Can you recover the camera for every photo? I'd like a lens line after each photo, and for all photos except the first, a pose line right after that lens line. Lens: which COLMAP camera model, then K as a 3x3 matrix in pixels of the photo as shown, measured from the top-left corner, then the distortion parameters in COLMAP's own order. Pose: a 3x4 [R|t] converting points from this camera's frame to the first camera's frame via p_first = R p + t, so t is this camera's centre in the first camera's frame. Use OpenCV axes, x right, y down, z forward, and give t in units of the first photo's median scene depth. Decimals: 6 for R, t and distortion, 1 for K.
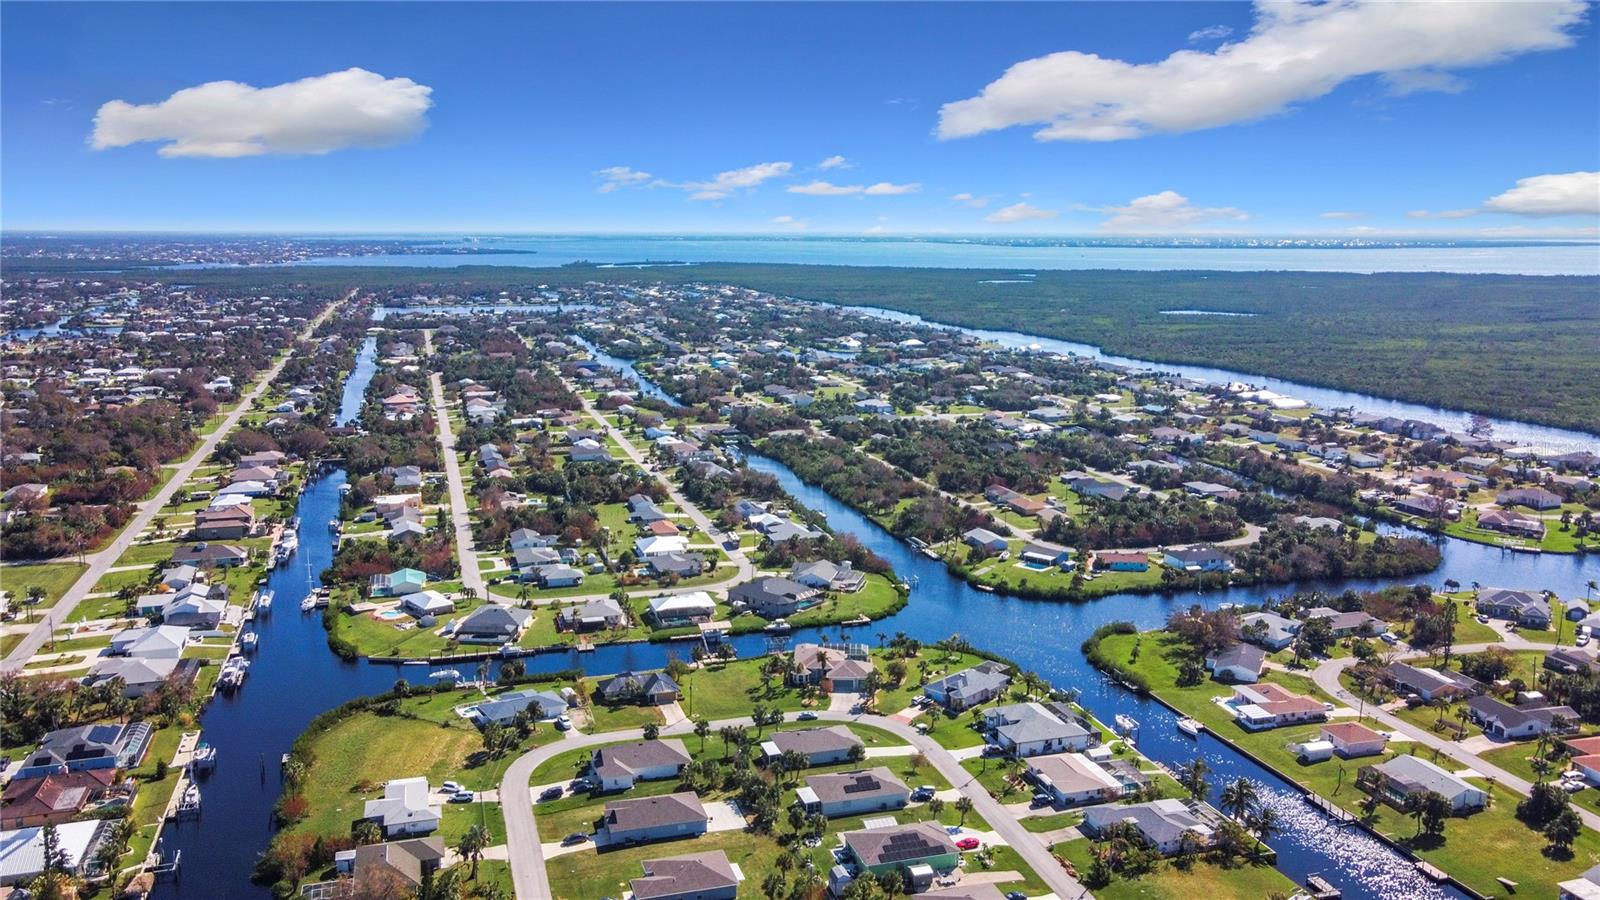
lens RADIAL K [[1253.8, 0, 807.9], [0, 1253.8, 447.4], [0, 0, 1]] dist [-0.001547, 0.009805]
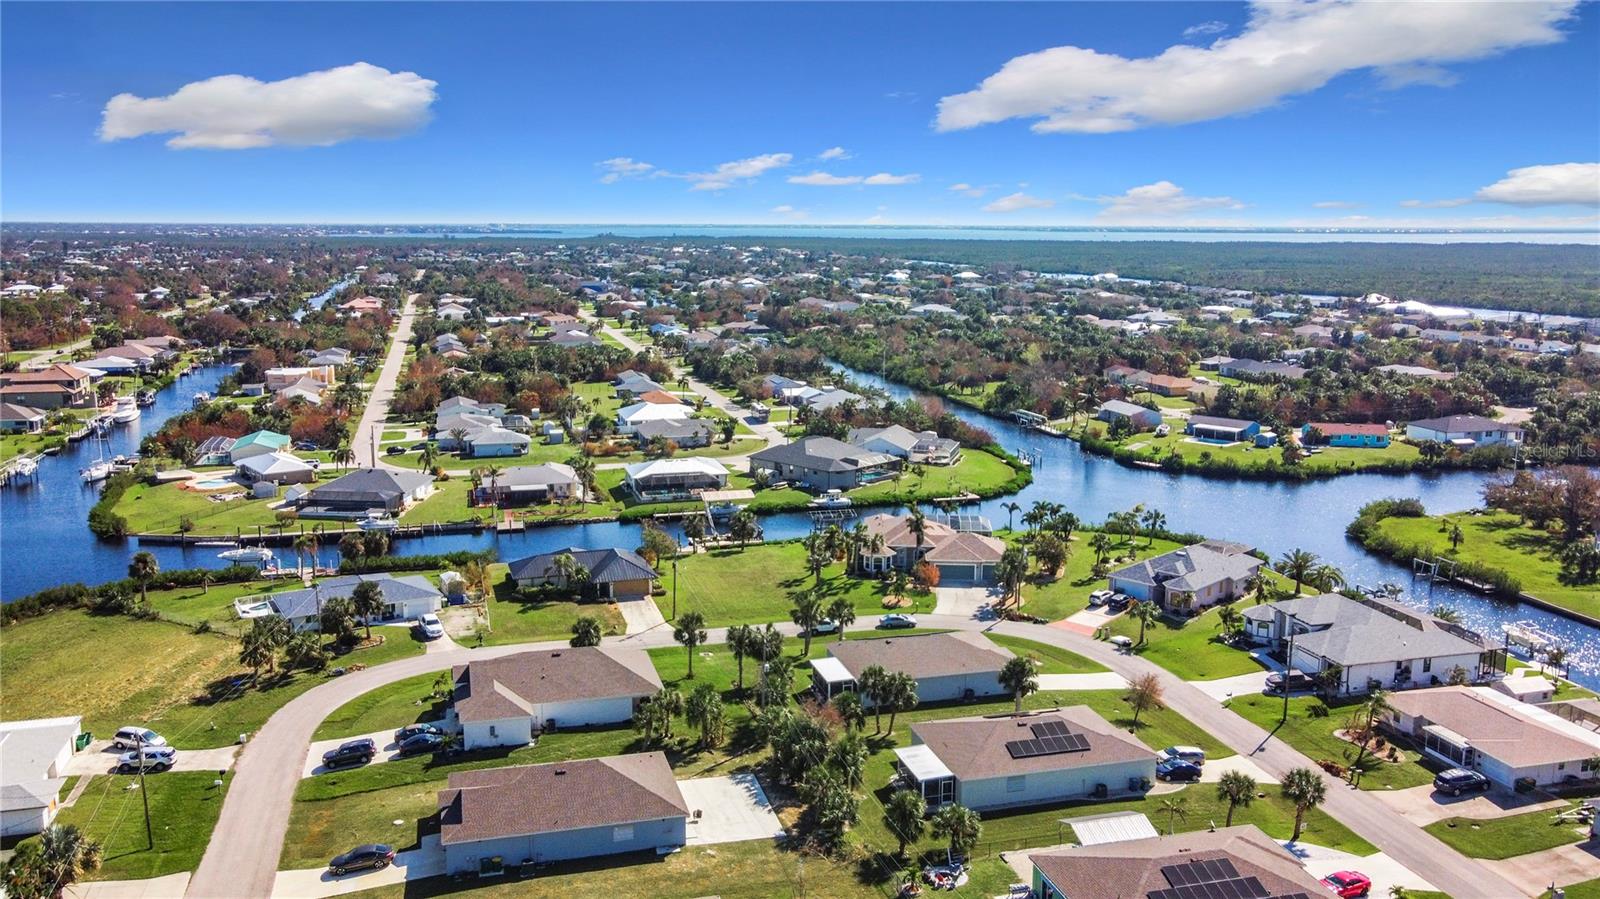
lens RADIAL K [[1267.7, 0, 802.5], [0, 1267.7, 450.2], [0, 0, 1]] dist [-0.002092, 0.013235]
pose [[0.999585, 0.004177, -0.028509, -0.020991], [-0.004000, 0.999972, 0.006293, 0.118442], [0.028534, -0.006177, 0.999574, 0.399093]]
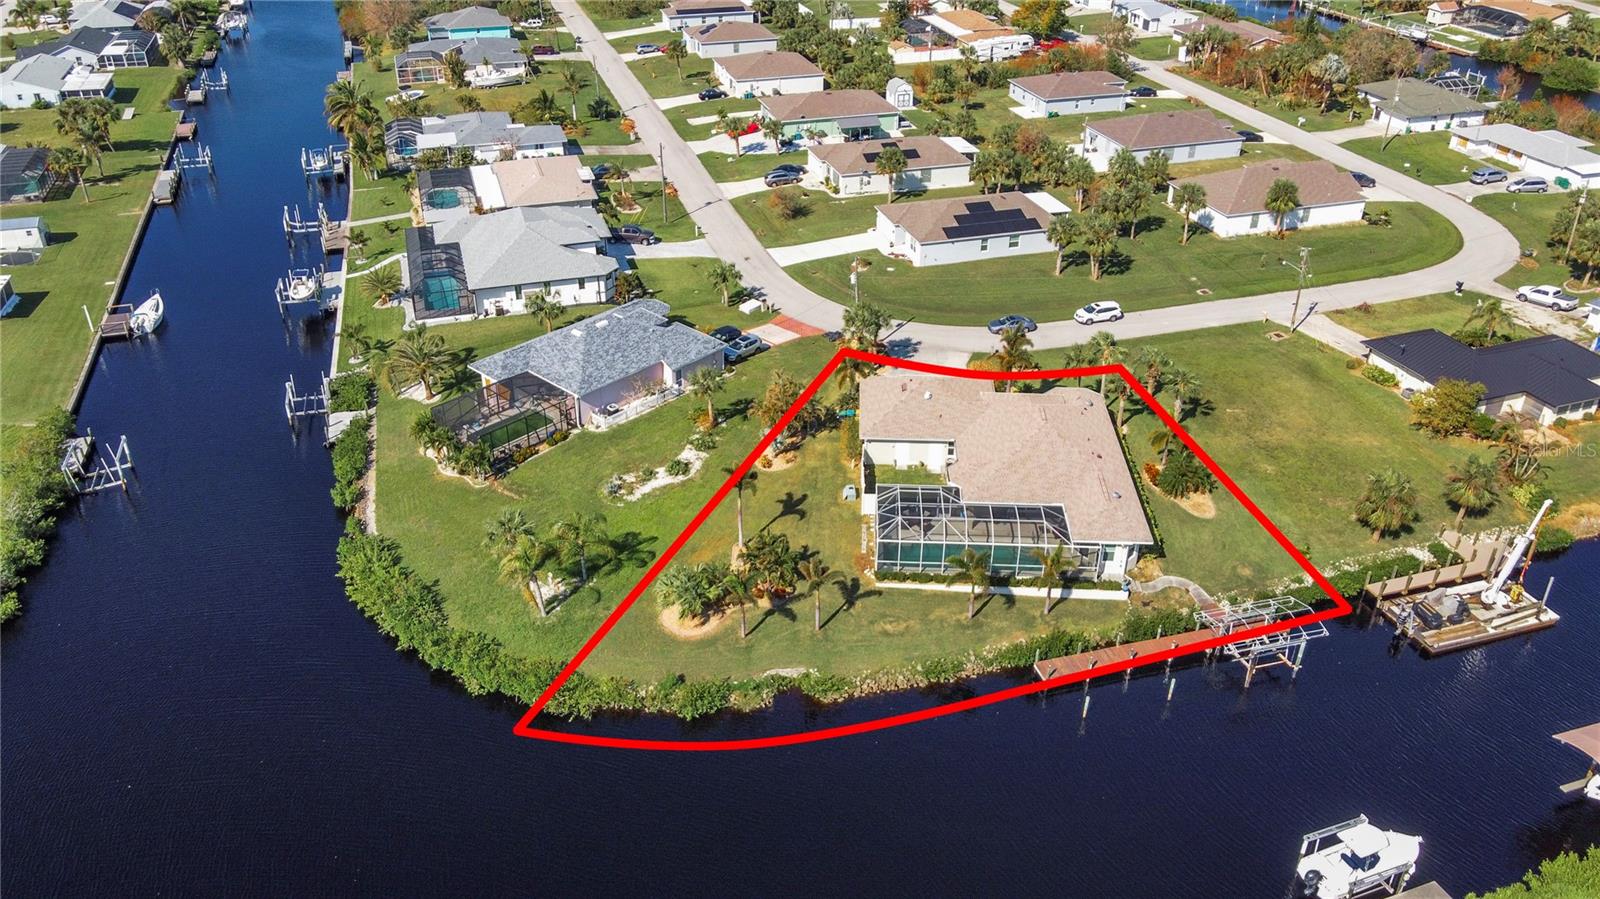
lens RADIAL K [[1233.2, 0, 799.9], [0, 1233.2, 438.9], [0, 0, 1]] dist [0.004003, 0.009193]
pose [[-0.999957, -0.006185, -0.006859, 0.063269], [-0.009142, 0.768182, 0.640166, -0.019179], [0.001309, 0.640201, -0.768206, 1.141460]]
